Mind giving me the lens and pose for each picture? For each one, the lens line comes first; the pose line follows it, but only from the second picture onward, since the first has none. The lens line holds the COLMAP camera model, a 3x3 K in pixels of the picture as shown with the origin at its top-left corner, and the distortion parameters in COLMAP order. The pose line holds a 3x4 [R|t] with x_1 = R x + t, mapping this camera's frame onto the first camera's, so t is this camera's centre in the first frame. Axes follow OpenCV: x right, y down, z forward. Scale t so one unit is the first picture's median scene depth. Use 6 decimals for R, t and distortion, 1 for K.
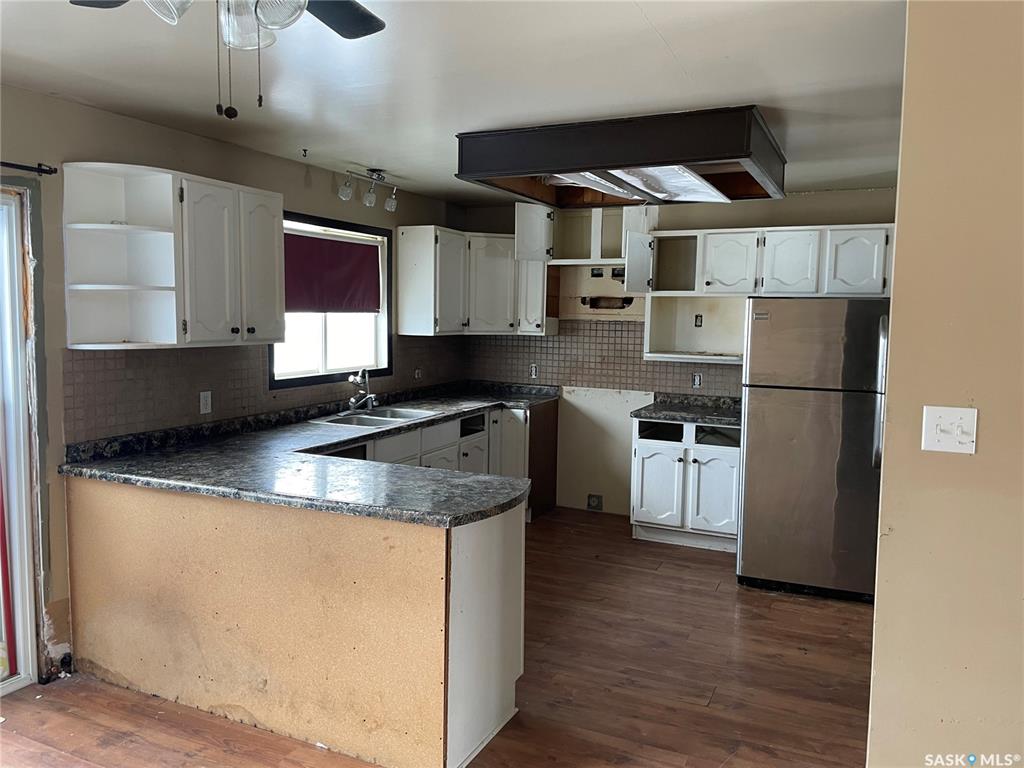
lens RADIAL K [[784.8, 0, 511.1], [0, 784.8, 377.1], [0, 0, 1]] dist [0.011082, 0.006035]
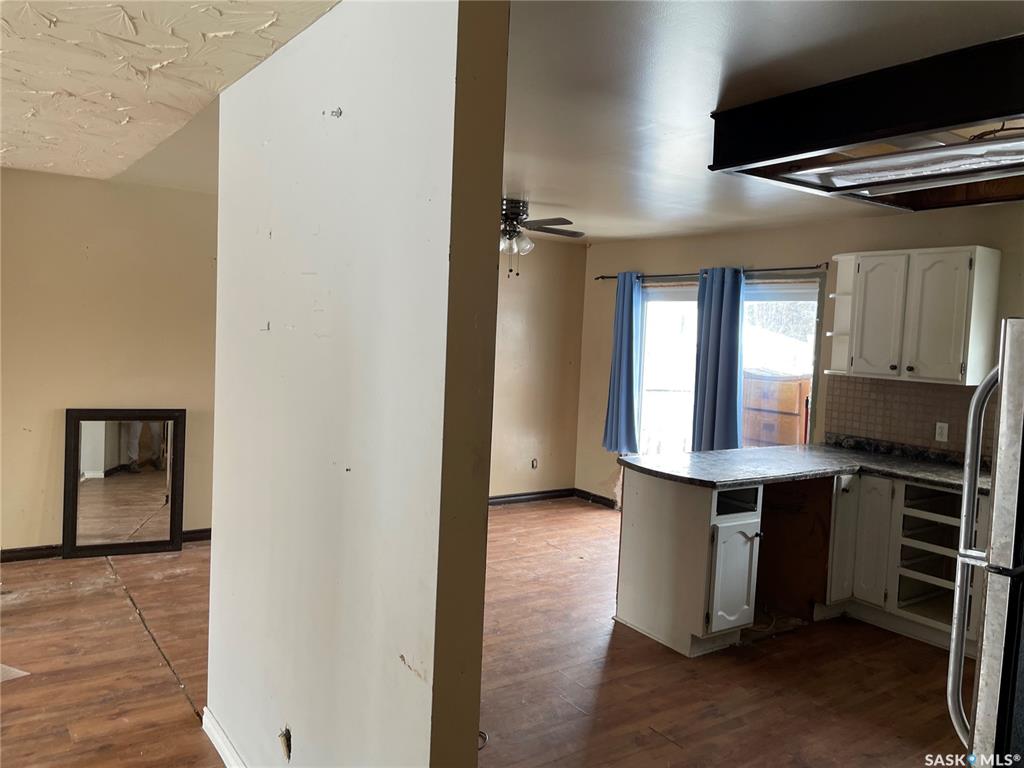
lens RADIAL K [[780.3, 0, 508.5], [0, 780.3, 376.5], [0, 0, 1]] dist [0.085047, -0.125302]
pose [[-0.501249, 0.018754, -0.865100, 1.149405], [-0.123358, 0.988005, 0.092893, -0.095398], [0.856465, 0.153279, -0.492923, 1.212544]]
